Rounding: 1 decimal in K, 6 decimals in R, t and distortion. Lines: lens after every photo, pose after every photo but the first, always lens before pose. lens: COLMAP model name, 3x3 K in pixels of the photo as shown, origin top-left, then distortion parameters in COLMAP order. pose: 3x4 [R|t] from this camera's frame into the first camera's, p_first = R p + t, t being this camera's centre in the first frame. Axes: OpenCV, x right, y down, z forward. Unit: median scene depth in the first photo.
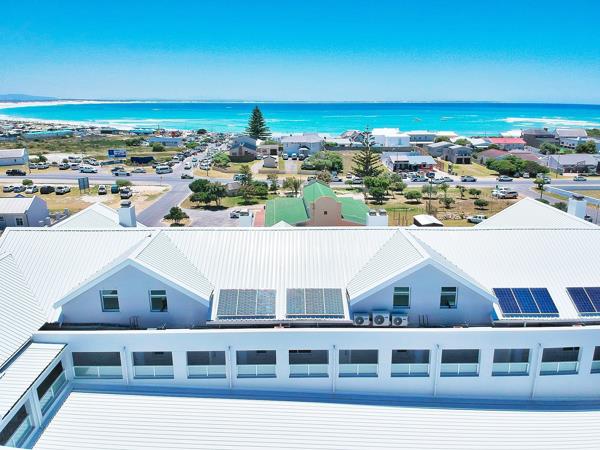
lens RADIAL K [[448.8, 0, 300.0], [0, 448.8, 225.0], [0, 0, 1]] dist [-0.006971, -0.005079]
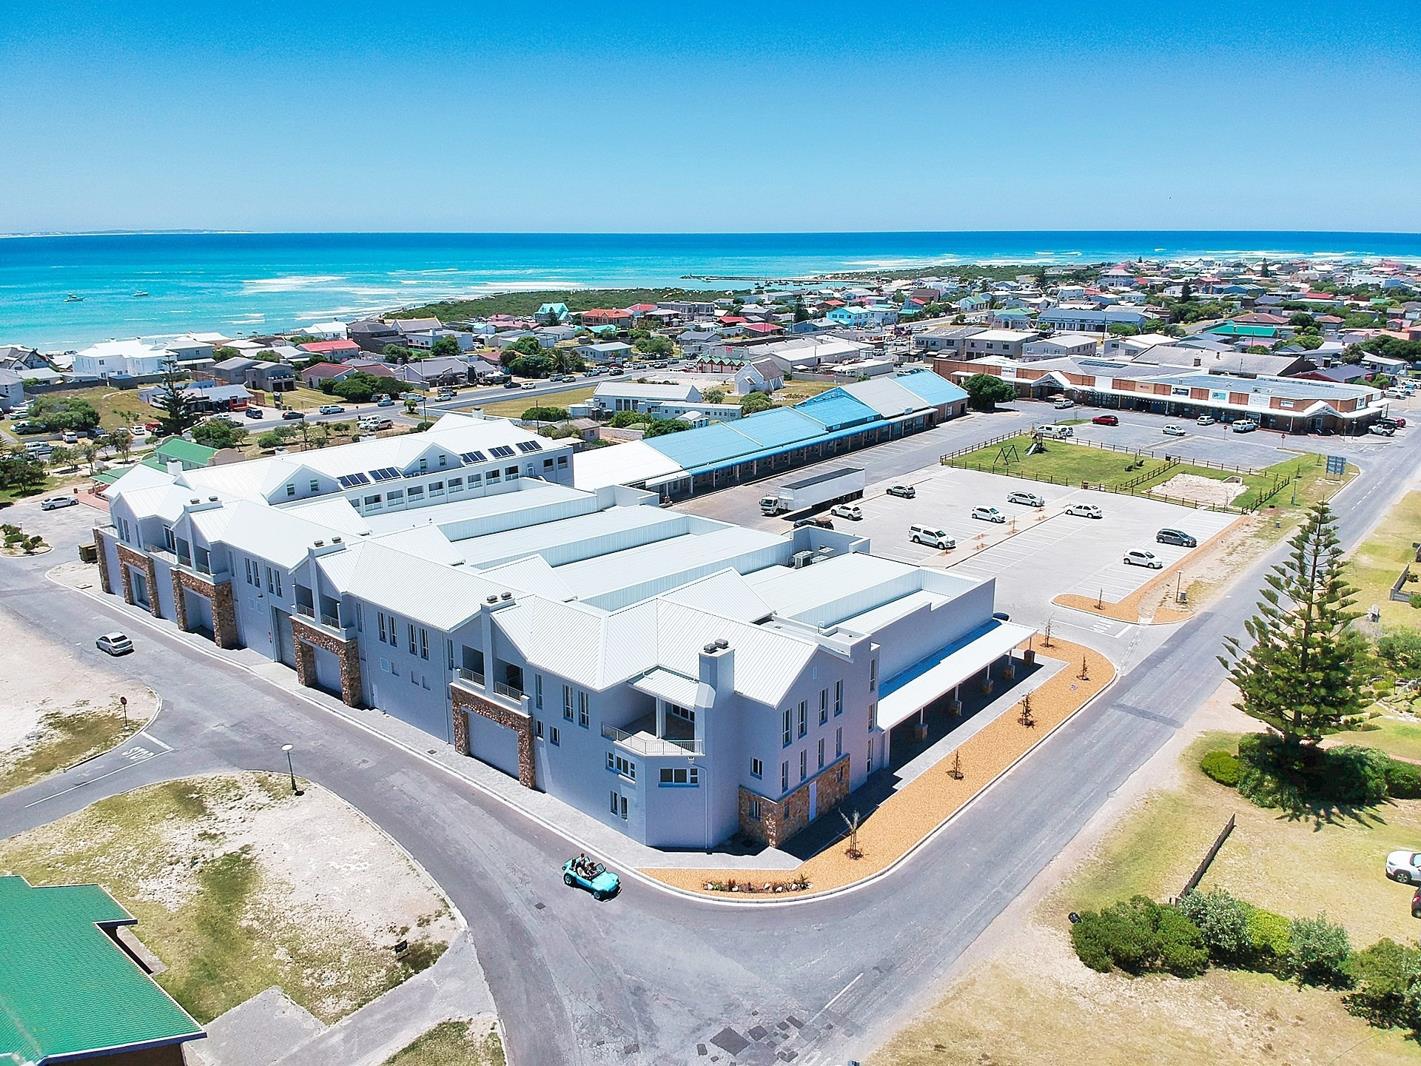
lens RADIAL K [[1062.8, 0, 710.5], [0, 1062.8, 533.0], [0, 0, 1]] dist [-0.006971, -0.005079]
pose [[0.677258, -0.206419, 0.706196, -0.368444], [0.199968, 0.975348, 0.093317, 0.043588], [-0.708049, 0.078017, 0.701840, -0.514744]]
